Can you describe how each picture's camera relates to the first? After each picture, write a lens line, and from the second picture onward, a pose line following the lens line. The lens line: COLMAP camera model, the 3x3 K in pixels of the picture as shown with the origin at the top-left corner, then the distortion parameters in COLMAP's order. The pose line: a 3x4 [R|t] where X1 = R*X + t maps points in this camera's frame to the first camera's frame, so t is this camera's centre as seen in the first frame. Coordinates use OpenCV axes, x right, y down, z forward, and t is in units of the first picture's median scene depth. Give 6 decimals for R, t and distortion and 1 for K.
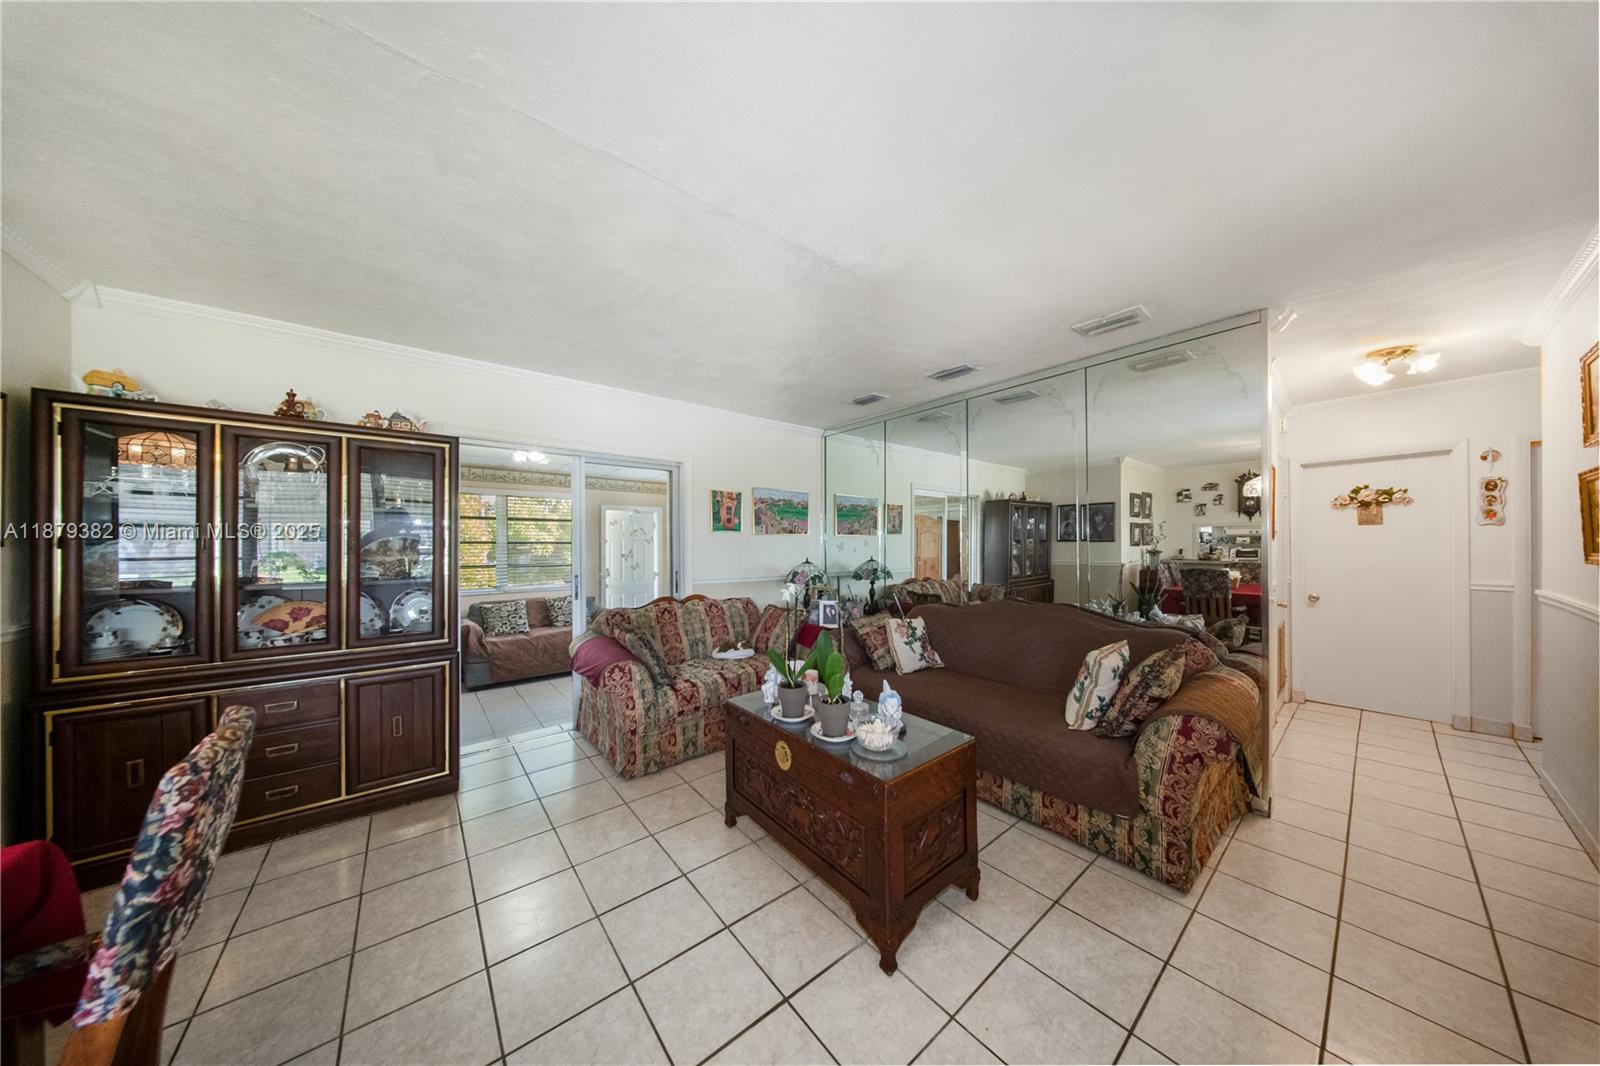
lens RADIAL K [[475.7, 0, 792.2], [0, 475.7, 540.7], [0, 0, 1]] dist [-0.000140, -0.000089]
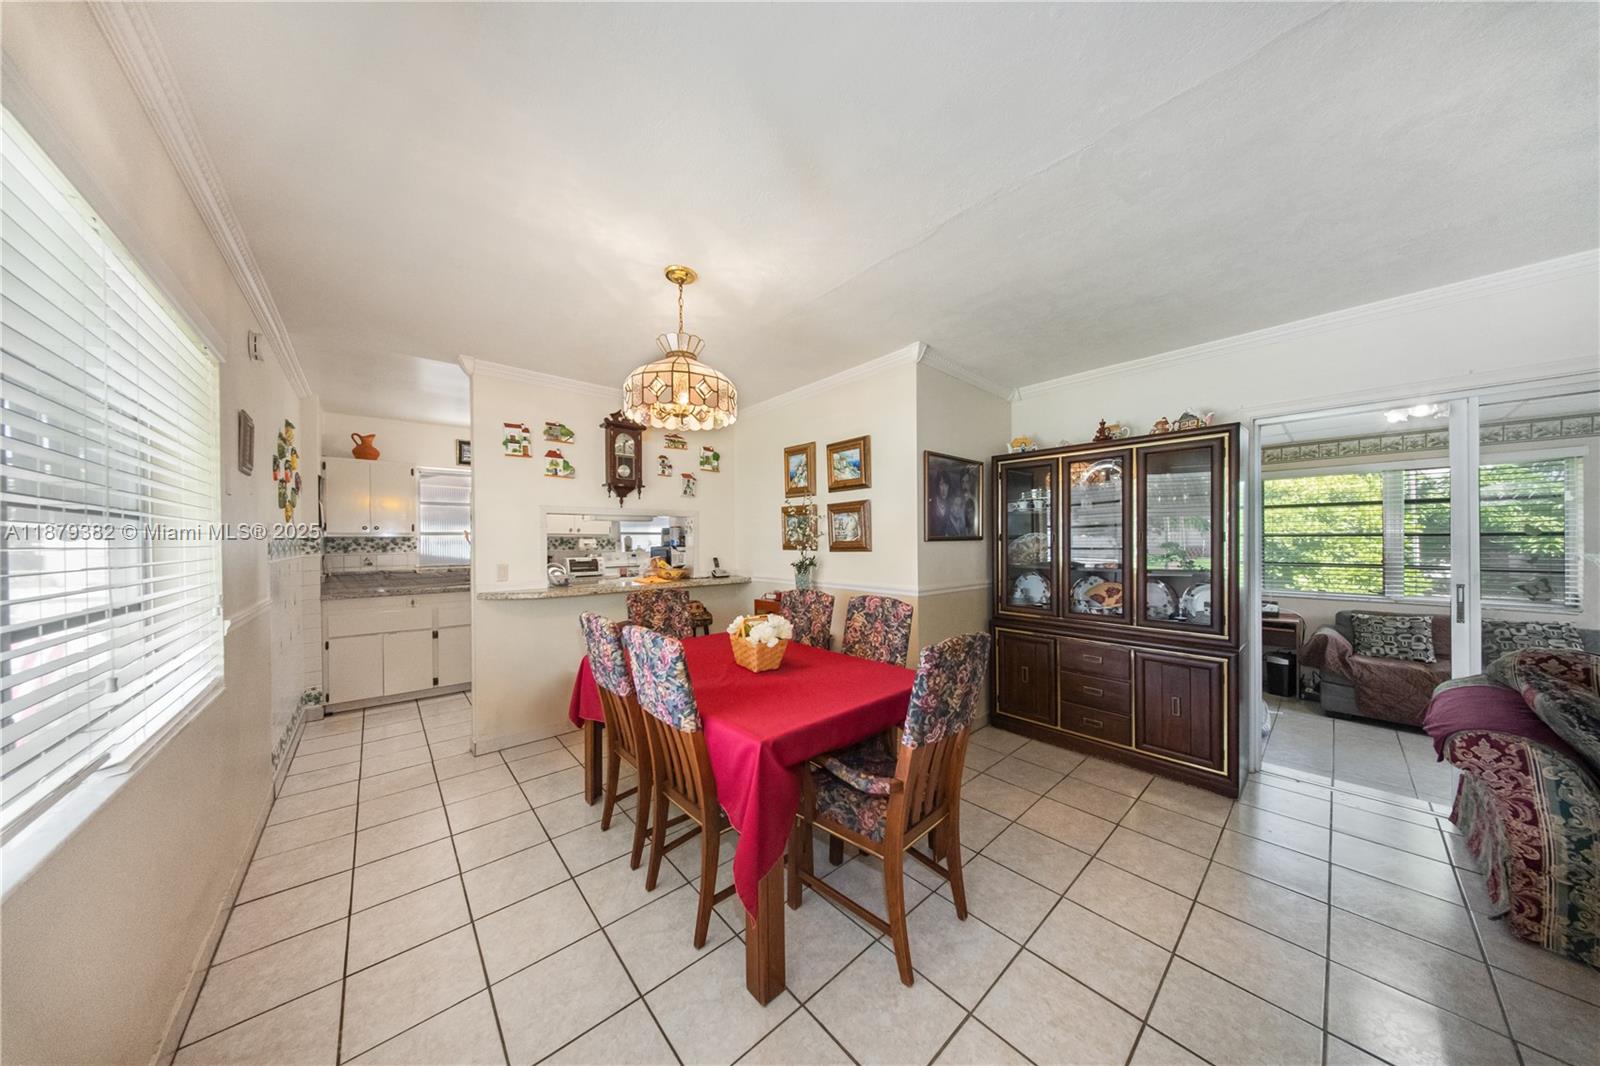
lens RADIAL K [[475.7, 0, 792.2], [0, 475.7, 540.7], [0, 0, 1]] dist [-0.000140, -0.000089]
pose [[0.032227, 0.003232, -0.999475, 0.218039], [0.011837, 0.999923, 0.003615, -0.000014], [0.999410, -0.011947, 0.032187, 0.100205]]
